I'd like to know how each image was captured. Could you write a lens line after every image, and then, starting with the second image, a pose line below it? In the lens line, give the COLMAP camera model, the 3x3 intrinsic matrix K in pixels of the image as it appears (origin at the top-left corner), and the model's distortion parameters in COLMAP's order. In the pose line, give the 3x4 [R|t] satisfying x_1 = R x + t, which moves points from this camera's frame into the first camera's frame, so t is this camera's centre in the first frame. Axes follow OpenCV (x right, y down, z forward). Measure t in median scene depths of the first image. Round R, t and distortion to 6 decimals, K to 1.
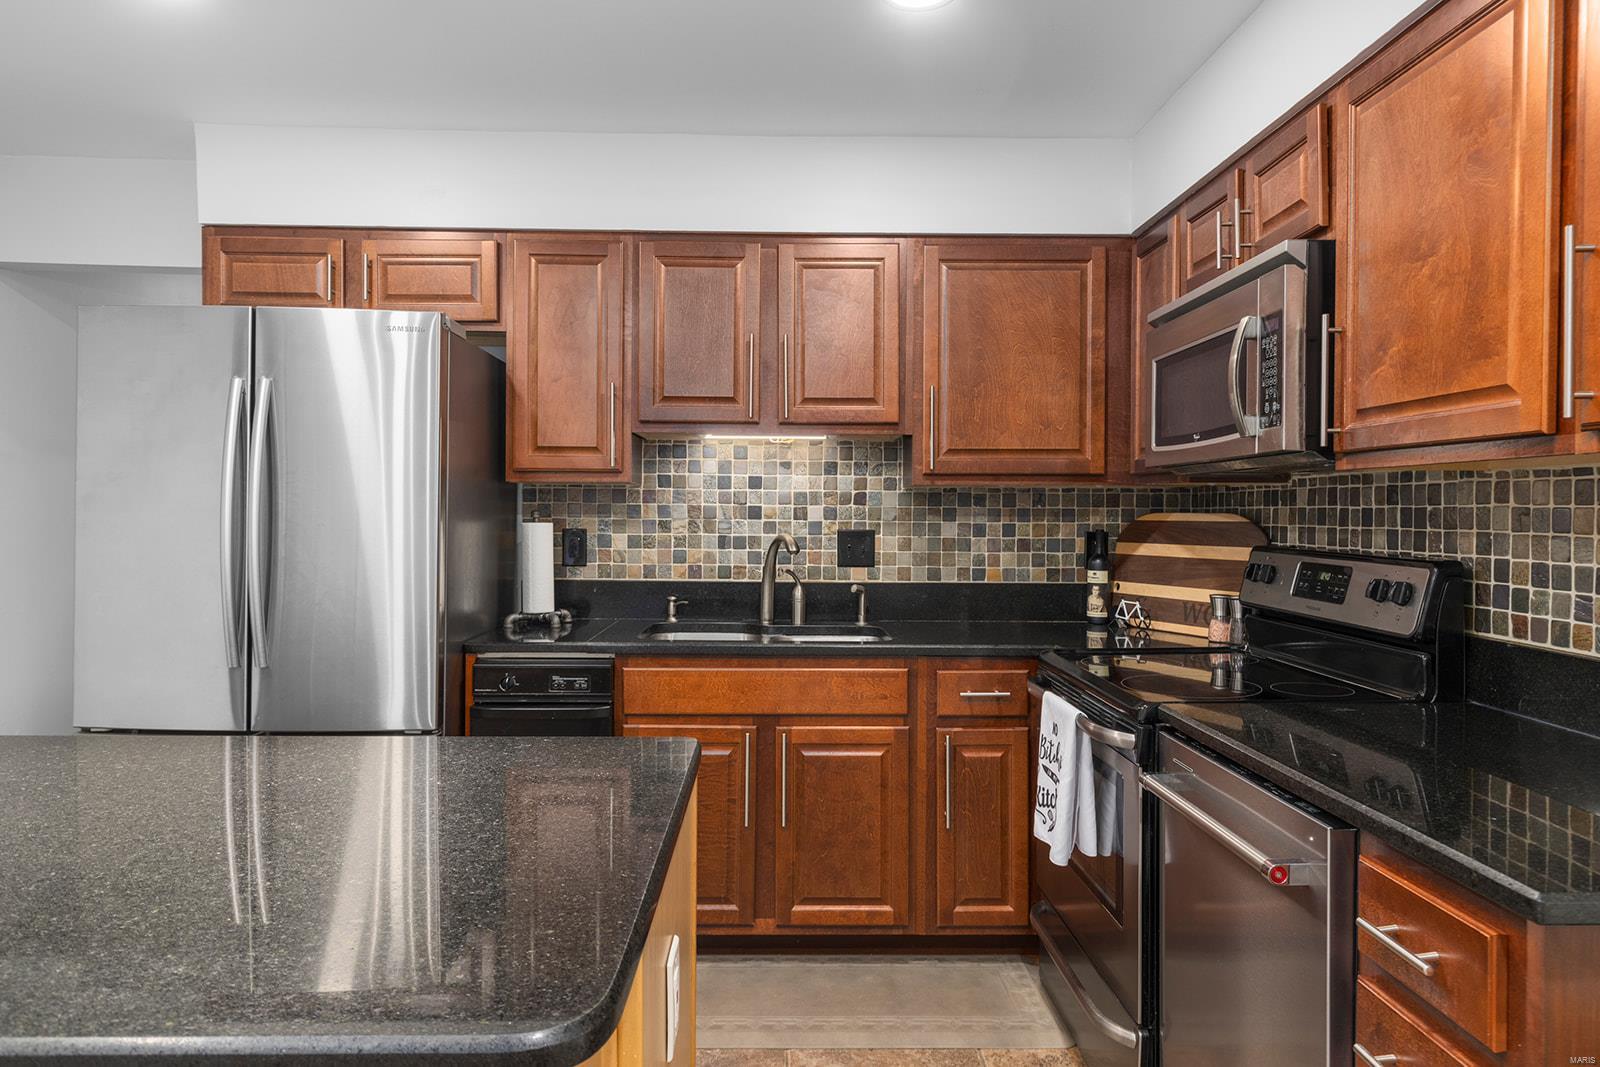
lens RADIAL K [[1023.9, 0, 795.0], [0, 1023.9, 521.6], [0, 0, 1]] dist [0.004880, 0.004118]
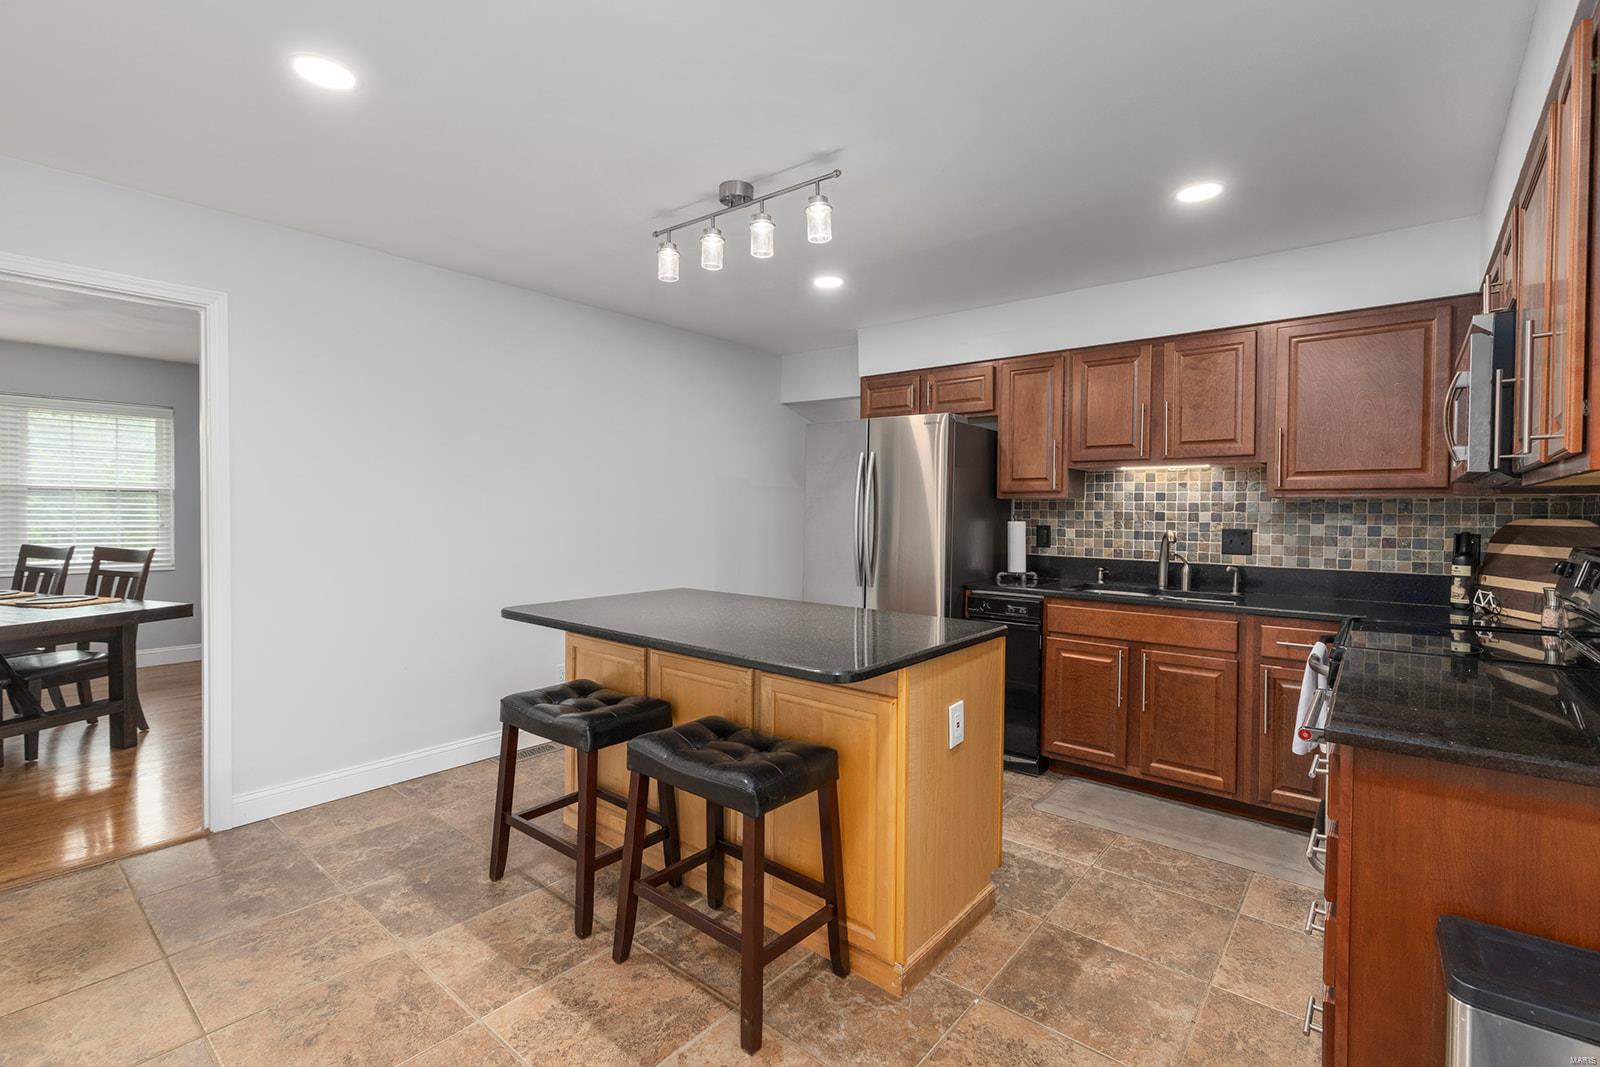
lens RADIAL K [[718.2, 0, 788.8], [0, 718.2, 525.9], [0, 0, 1]] dist [0.000153, -0.001199]
pose [[0.751620, 0.014969, -0.659426, 0.272587], [-0.013926, 0.999880, 0.006825, 0.006242], [0.659449, 0.004054, 0.751738, -0.190534]]
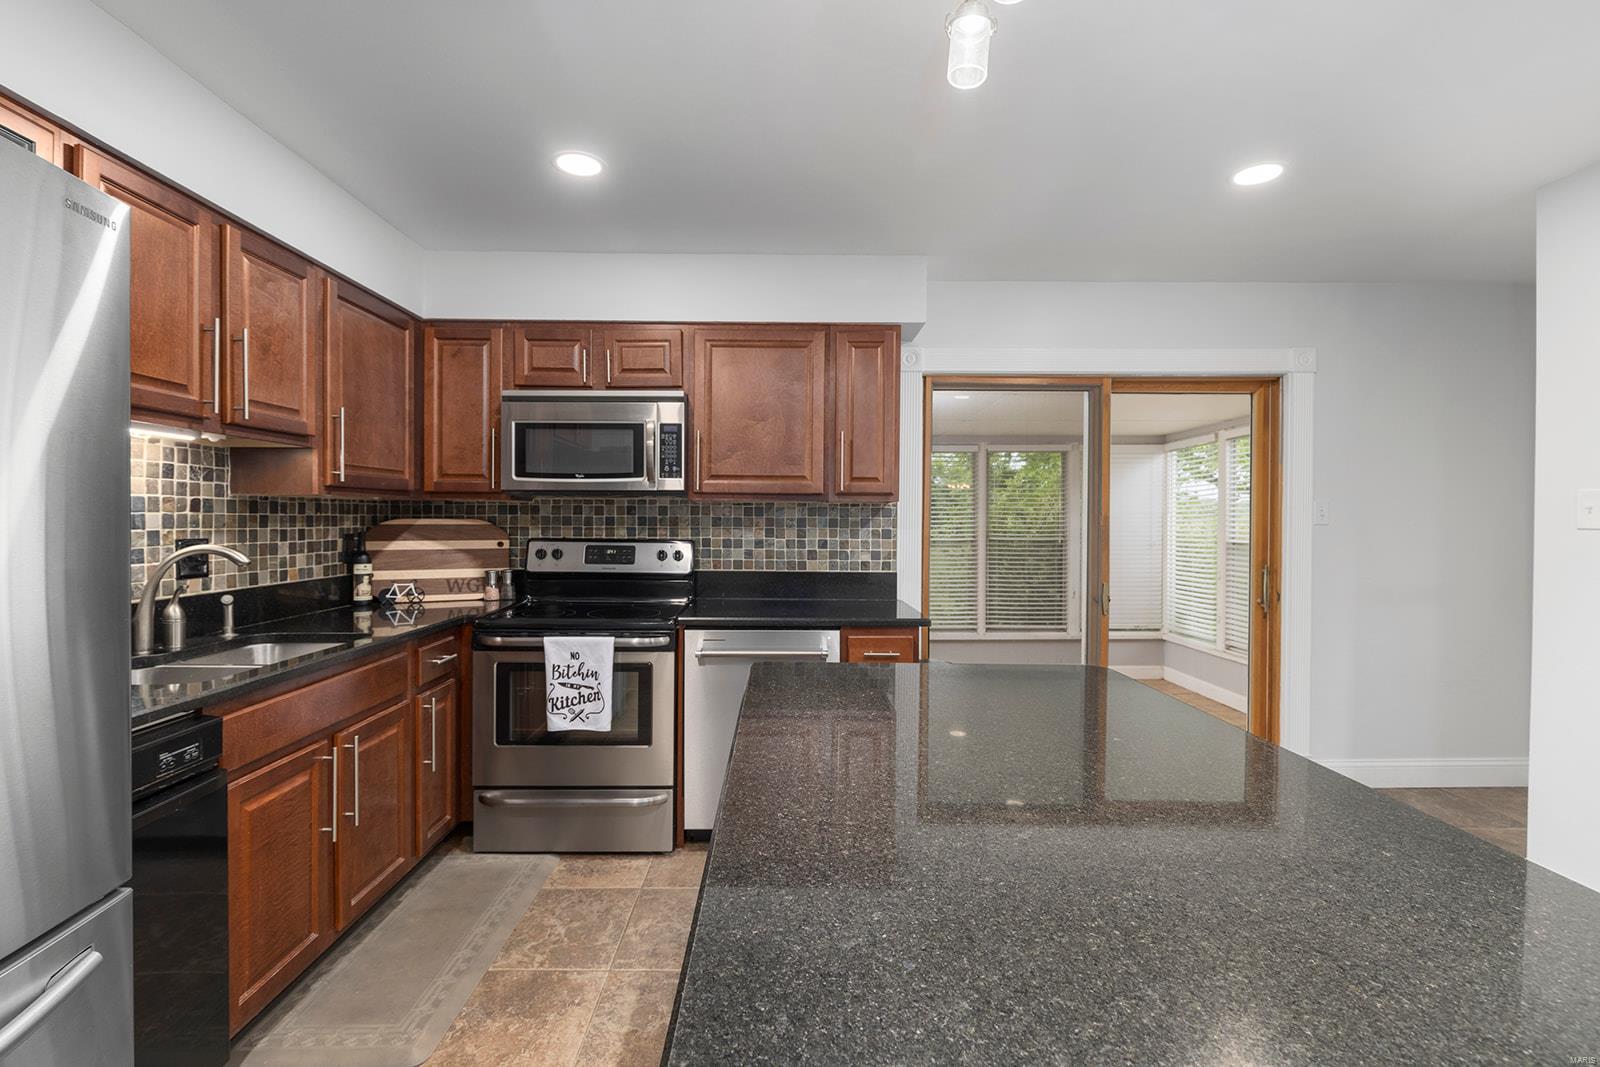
lens RADIAL K [[718.2, 0, 797.1], [0, 718.2, 527.2], [0, 0, 1]] dist [0.000153, -0.001199]
pose [[-0.000586, -0.017781, 0.999842, -0.640497], [0.005937, 0.999824, 0.017784, -0.011580], [-0.999982, 0.005946, -0.000480, 0.487410]]
